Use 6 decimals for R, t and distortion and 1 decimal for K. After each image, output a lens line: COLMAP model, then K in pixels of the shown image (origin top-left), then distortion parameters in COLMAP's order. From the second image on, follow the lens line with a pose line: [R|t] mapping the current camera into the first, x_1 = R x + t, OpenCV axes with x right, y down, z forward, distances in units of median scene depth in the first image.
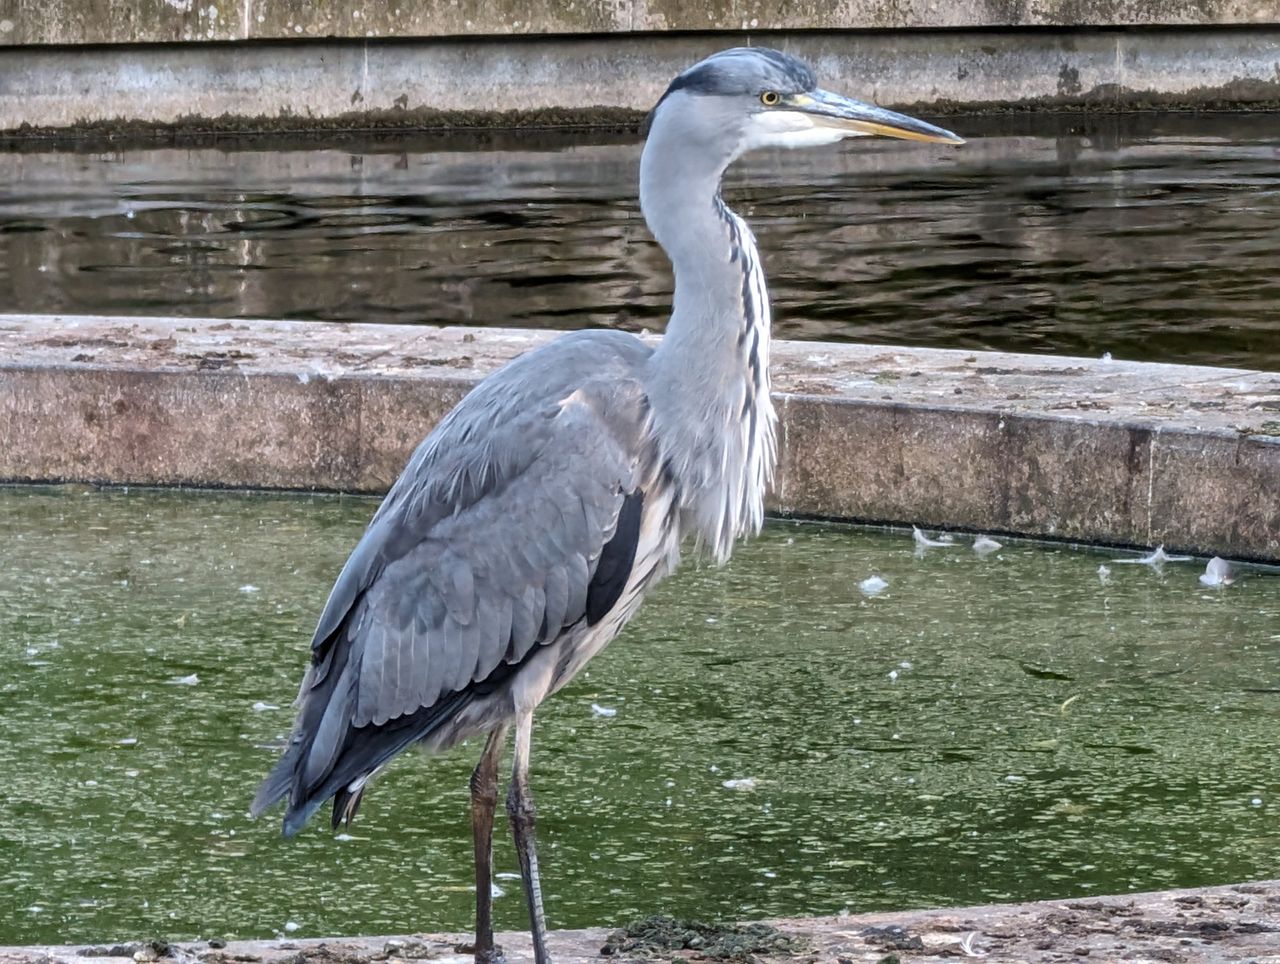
lens RADIAL K [[3631.8, 0, 639.1], [0, 3631.8, 476.2], [0, 0, 1]] dist [0.058358, 0.000000]
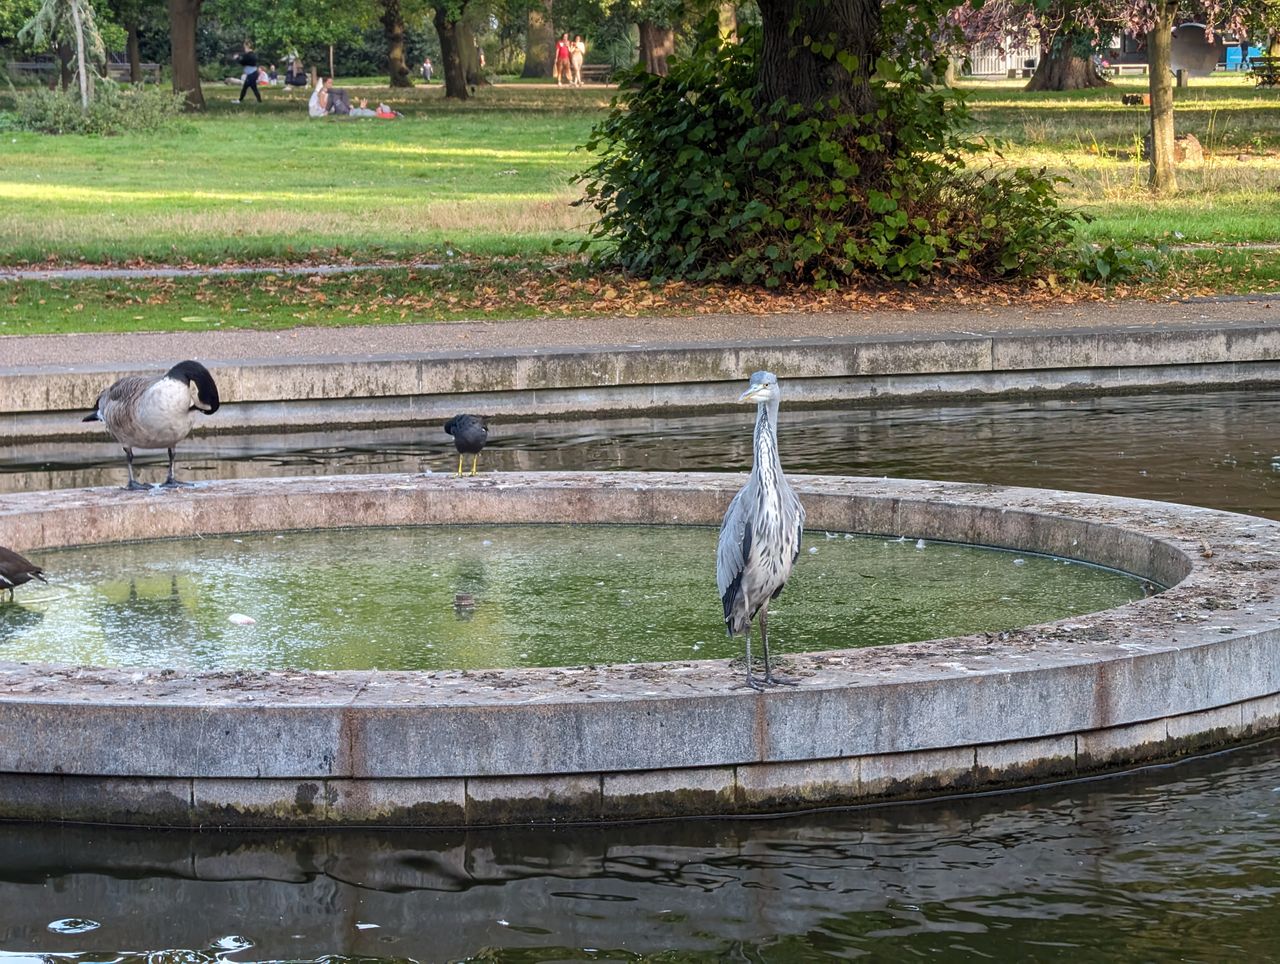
lens RADIAL K [[3631.8, 0, 636.6], [0, 3631.8, 484.7], [0, 0, 1]] dist [0.058358, 0.000000]
pose [[0.998171, -0.016793, 0.058071, -0.274843], [0.012256, 0.996907, 0.077628, -0.276794], [-0.059195, -0.076774, 0.995290, -2.161303]]
